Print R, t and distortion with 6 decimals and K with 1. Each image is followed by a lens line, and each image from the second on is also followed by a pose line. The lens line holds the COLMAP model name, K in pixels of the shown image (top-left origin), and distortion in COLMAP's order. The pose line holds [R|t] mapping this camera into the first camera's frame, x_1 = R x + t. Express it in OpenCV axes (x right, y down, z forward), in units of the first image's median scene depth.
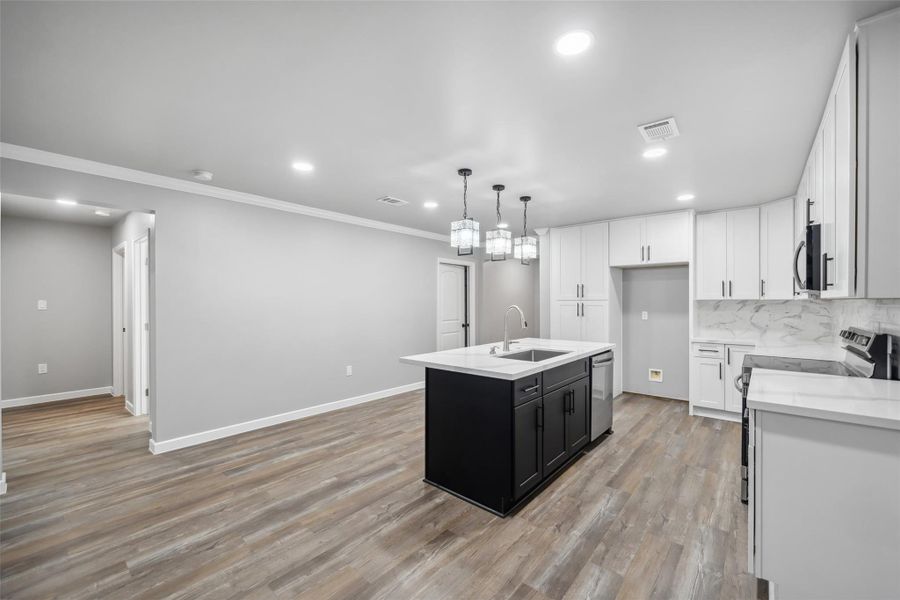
lens RADIAL K [[366.6, 0, 453.5], [0, 366.6, 305.0], [0, 0, 1]] dist [-0.001669, -0.000262]
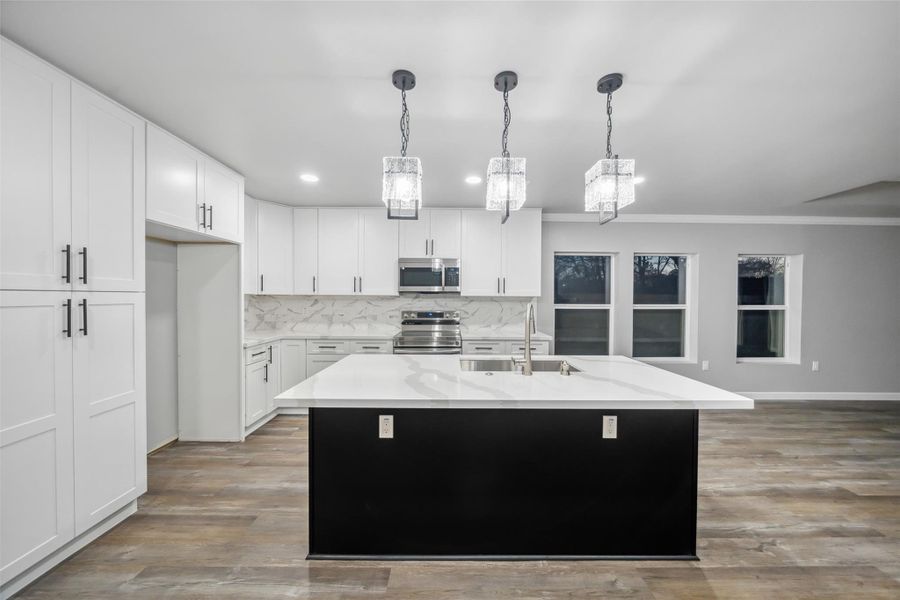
lens RADIAL K [[307.4, 0, 453.0], [0, 307.4, 300.5], [0, 0, 1]] dist [-0.002121, -0.000040]
pose [[-0.647926, -0.010035, 0.761637, -0.167737], [0.001378, 0.999896, 0.014346, -0.010809], [-0.761702, 0.010344, -0.647845, 1.334803]]
